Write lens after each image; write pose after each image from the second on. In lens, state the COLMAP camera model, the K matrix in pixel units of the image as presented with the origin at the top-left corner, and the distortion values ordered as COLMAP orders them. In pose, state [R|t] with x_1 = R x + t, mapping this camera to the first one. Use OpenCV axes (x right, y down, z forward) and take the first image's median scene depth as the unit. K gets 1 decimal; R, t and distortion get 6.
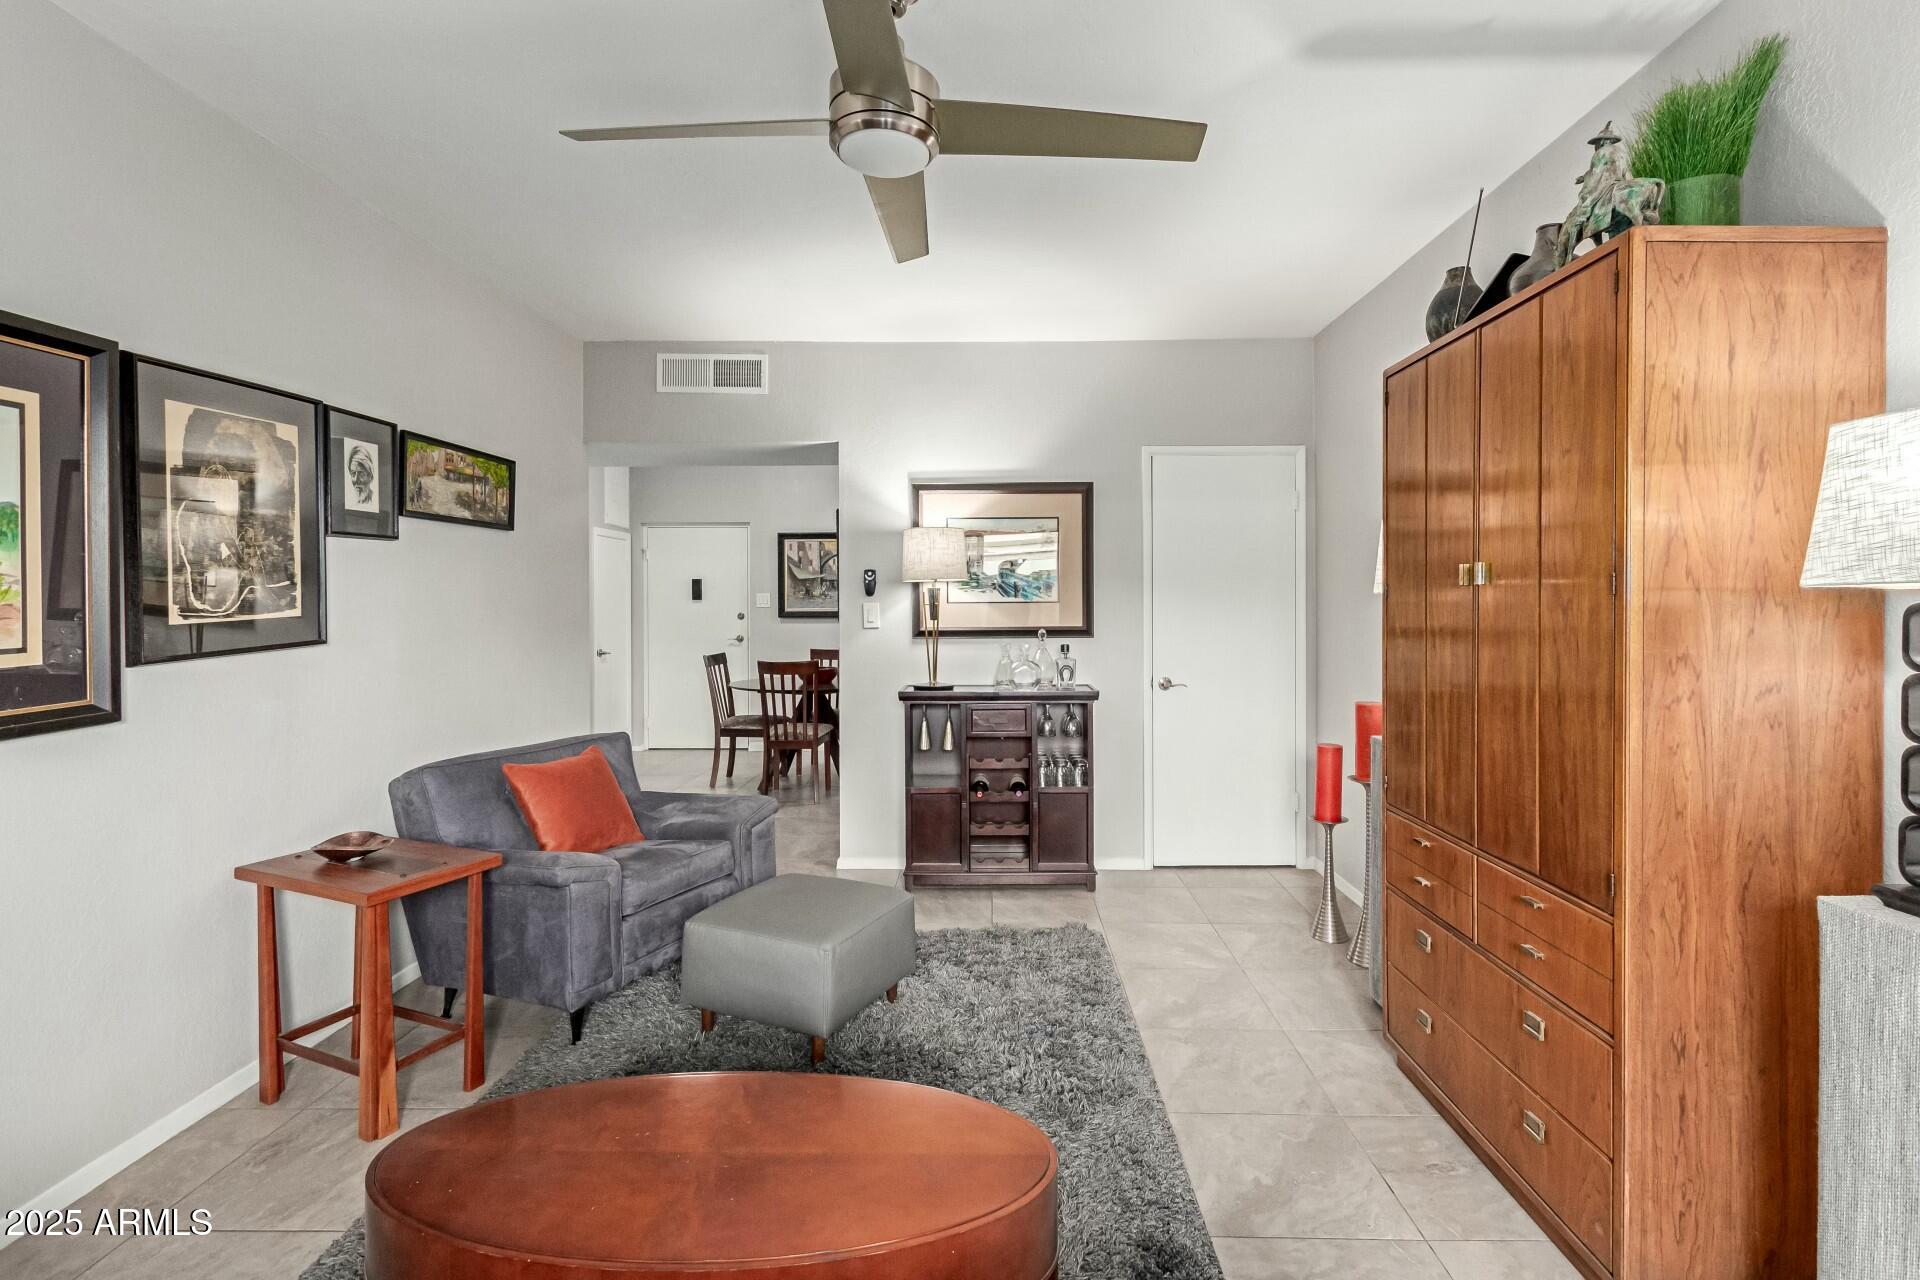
lens RADIAL K [[892.0, 0, 984.8], [0, 892.0, 607.2], [0, 0, 1]] dist [0.002108, -0.000298]
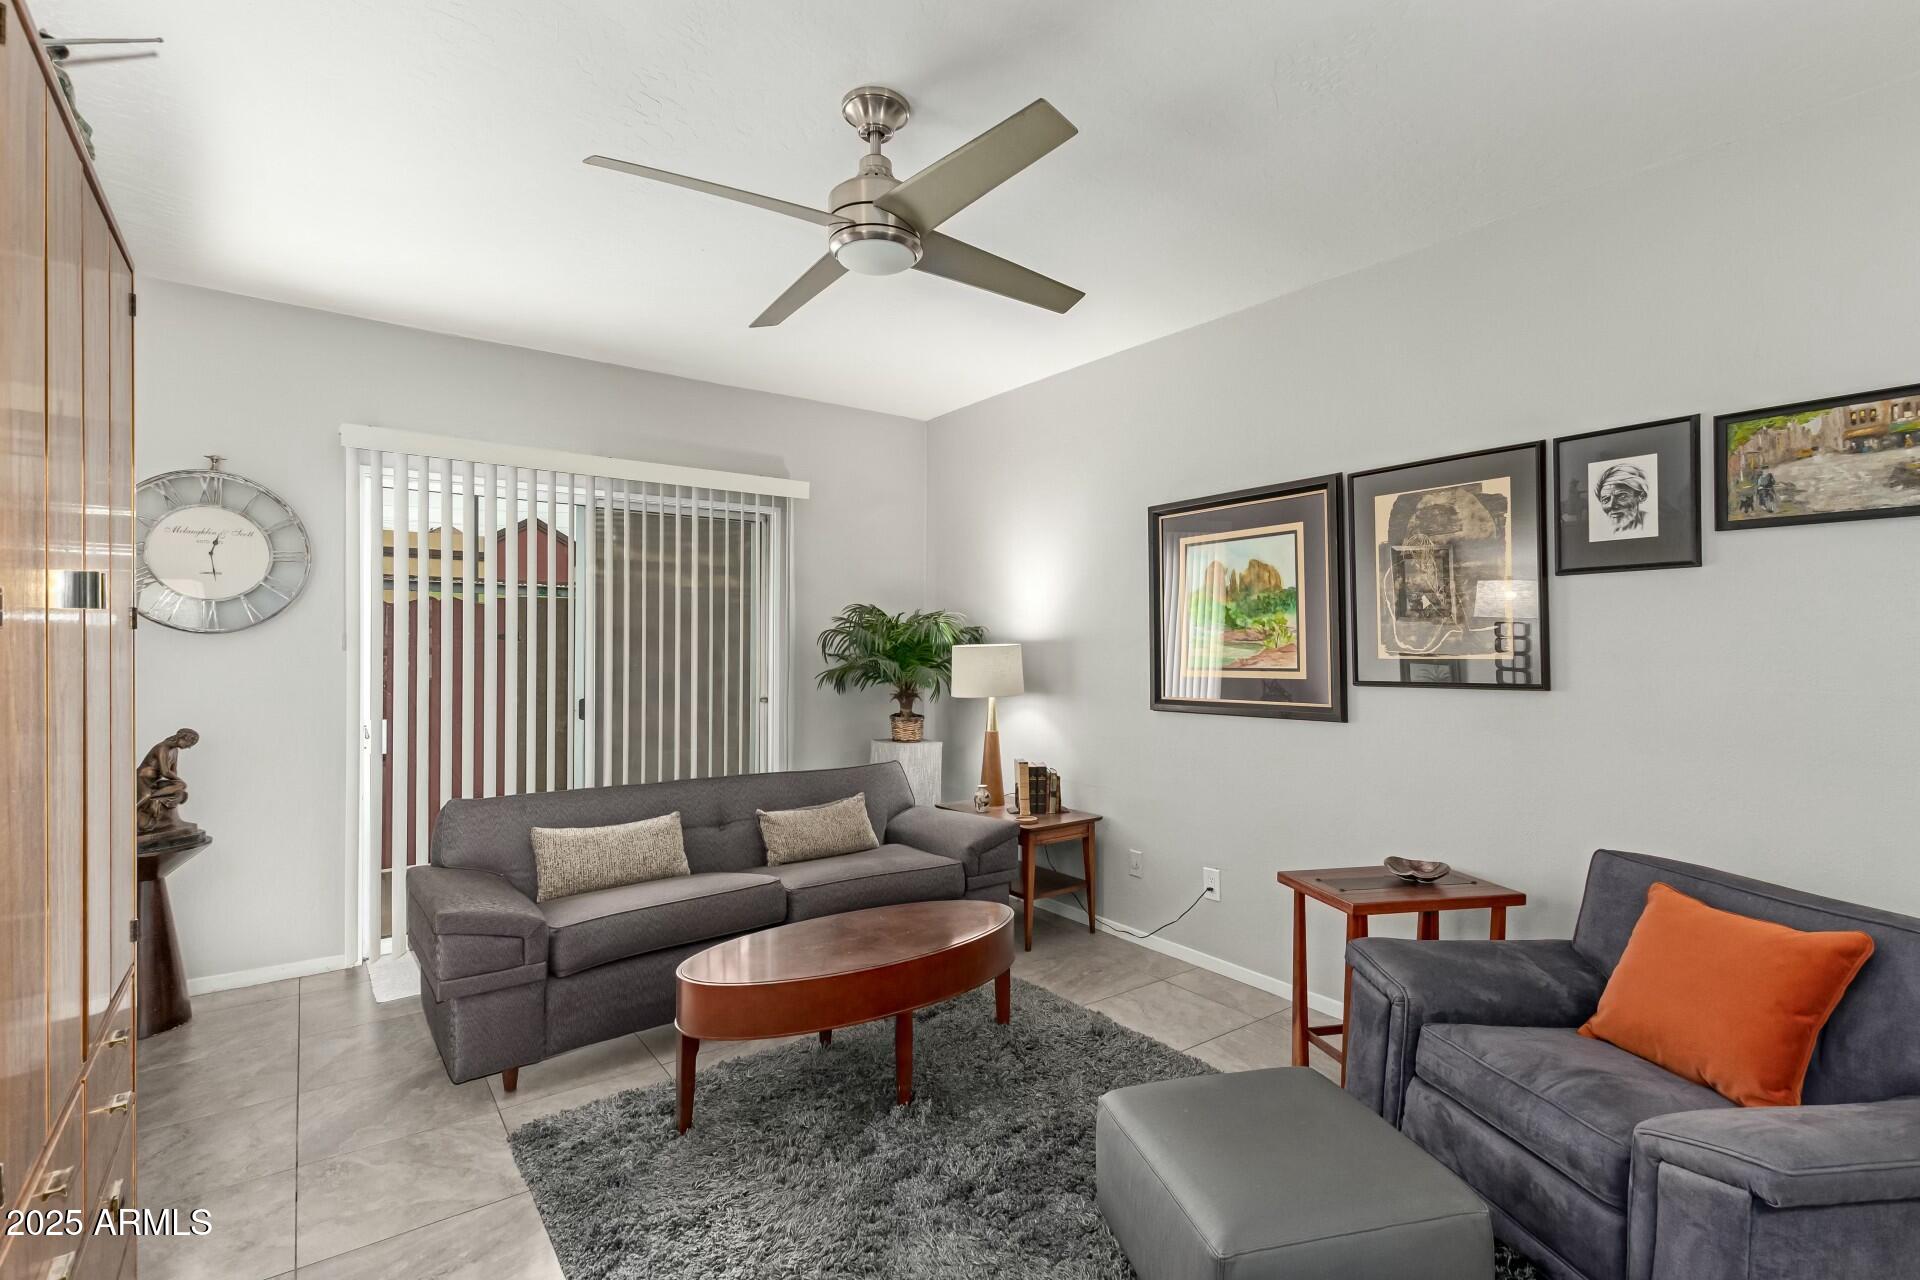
lens RADIAL K [[891.2, 0, 975.9], [0, 891.2, 639.0], [0, 0, 1]] dist [0.001949, -0.000182]
pose [[-0.795634, -0.005282, -0.605755, 0.278673], [-0.010357, 0.999934, 0.004884, -0.008008], [0.605690, 0.010160, -0.795636, 1.140539]]
